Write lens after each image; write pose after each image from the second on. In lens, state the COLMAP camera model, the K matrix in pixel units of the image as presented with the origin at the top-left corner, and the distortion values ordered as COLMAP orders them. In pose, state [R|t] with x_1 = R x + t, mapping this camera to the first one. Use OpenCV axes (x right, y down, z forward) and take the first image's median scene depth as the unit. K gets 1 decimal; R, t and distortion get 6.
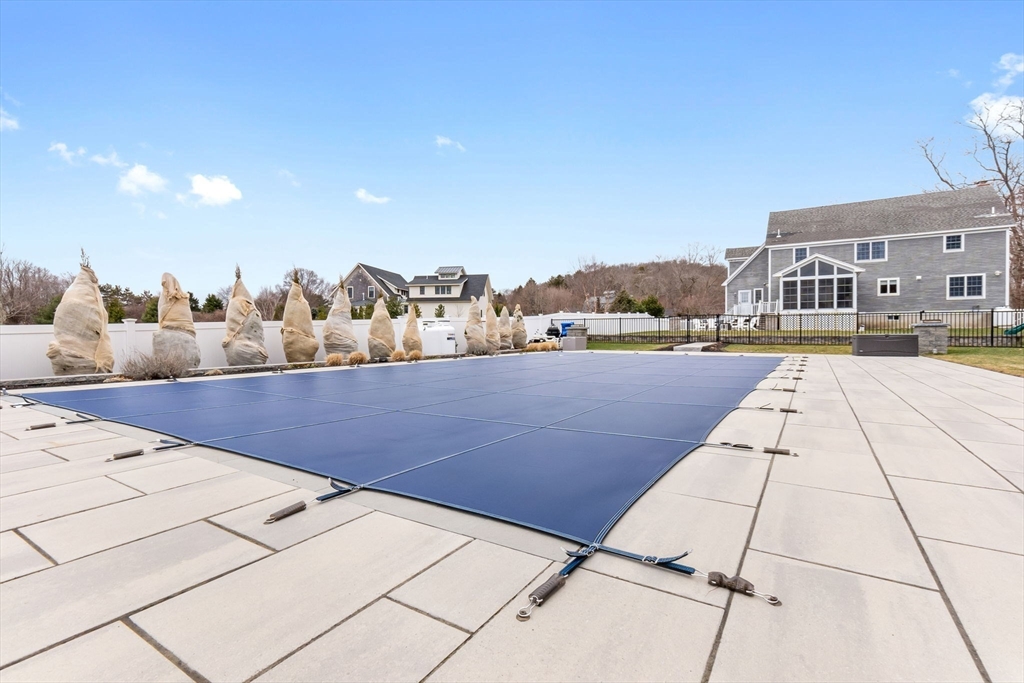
lens RADIAL K [[476.2, 0, 519.5], [0, 476.2, 339.4], [0, 0, 1]] dist [-0.003309, -0.000333]
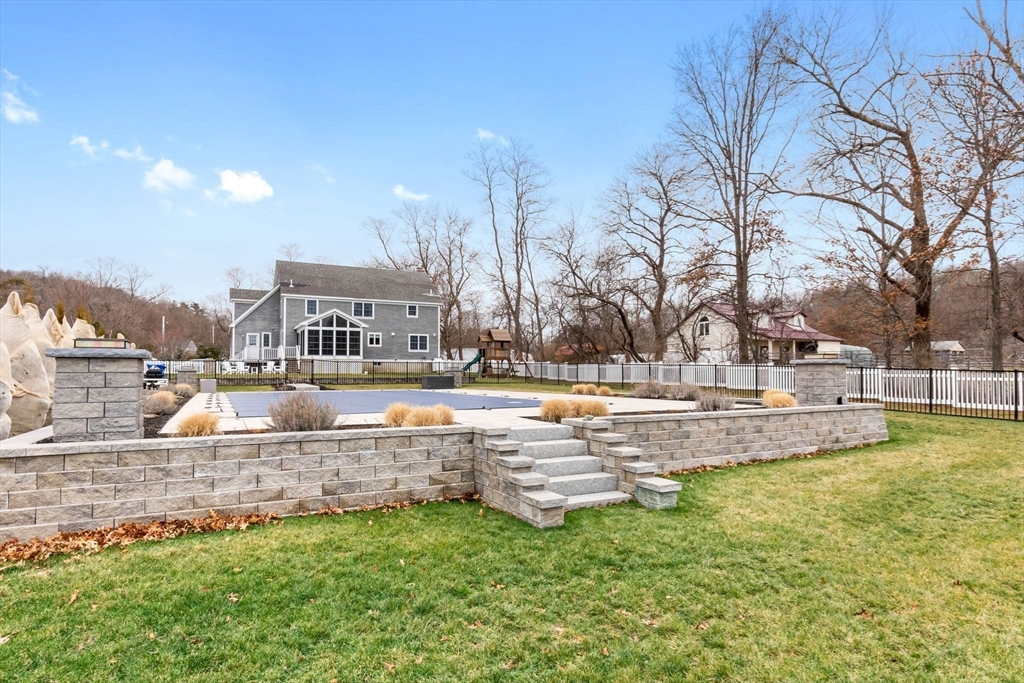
lens RADIAL K [[567.6, 0, 514.4], [0, 567.6, 354.6], [0, 0, 1]] dist [0.002610, 0.000046]
pose [[0.511637, 0.032243, 0.858596, -0.342896], [0.013053, 0.998889, -0.045290, 0.002987], [-0.859102, 0.034379, 0.510648, -0.094315]]
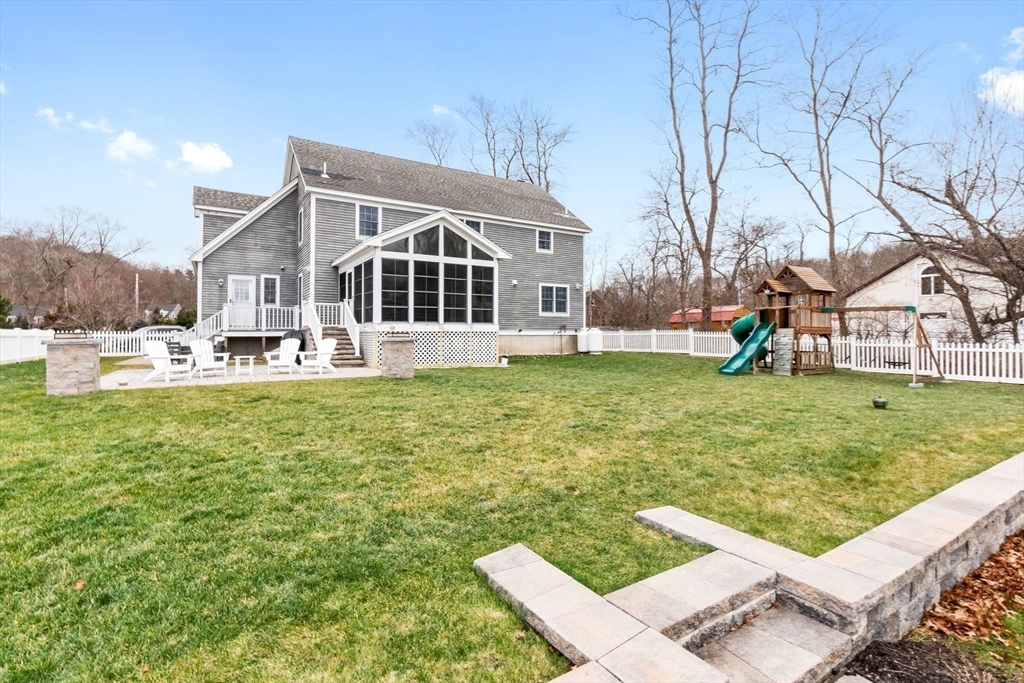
lens RADIAL K [[477.4, 0, 507.7], [0, 477.4, 331.8], [0, 0, 1]] dist [-0.001013, -0.000125]
pose [[0.449465, 0.013130, 0.893202, 0.208365], [0.011095, 0.999733, -0.020279, -0.043247], [-0.893229, 0.019025, 0.449199, 0.700926]]
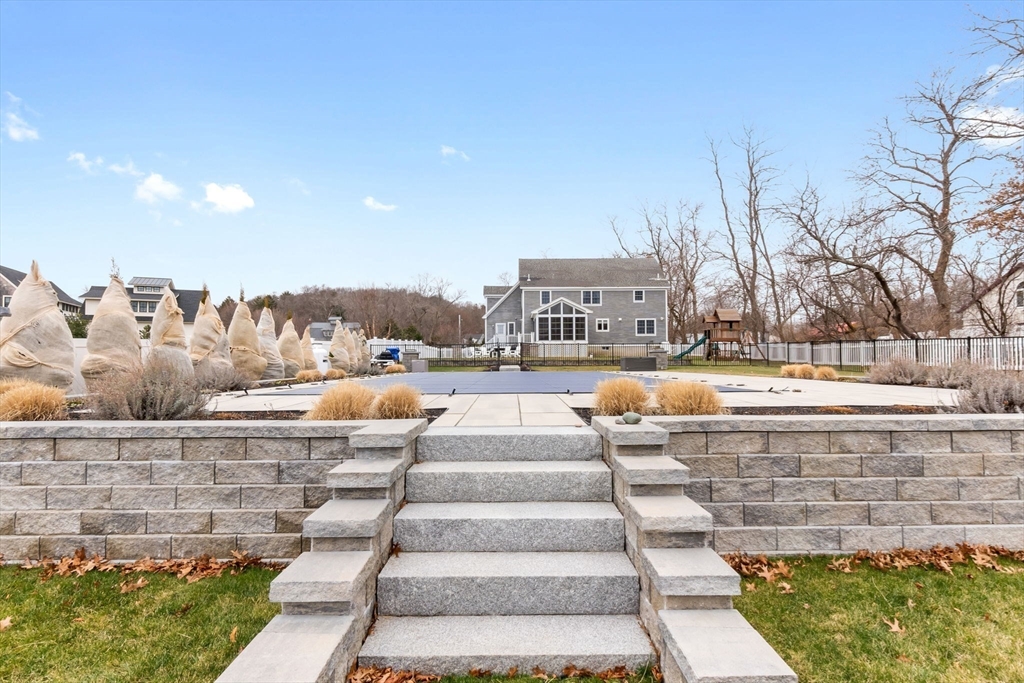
lens RADIAL K [[504.3, 0, 514.4], [0, 504.3, 345.1], [0, 0, 1]] dist [-0.000445, -0.000119]
pose [[0.847999, 0.017067, 0.529723, -0.191630], [0.008732, 0.998896, -0.046161, 0.009256], [-0.529926, 0.043771, 0.846914, -0.070292]]
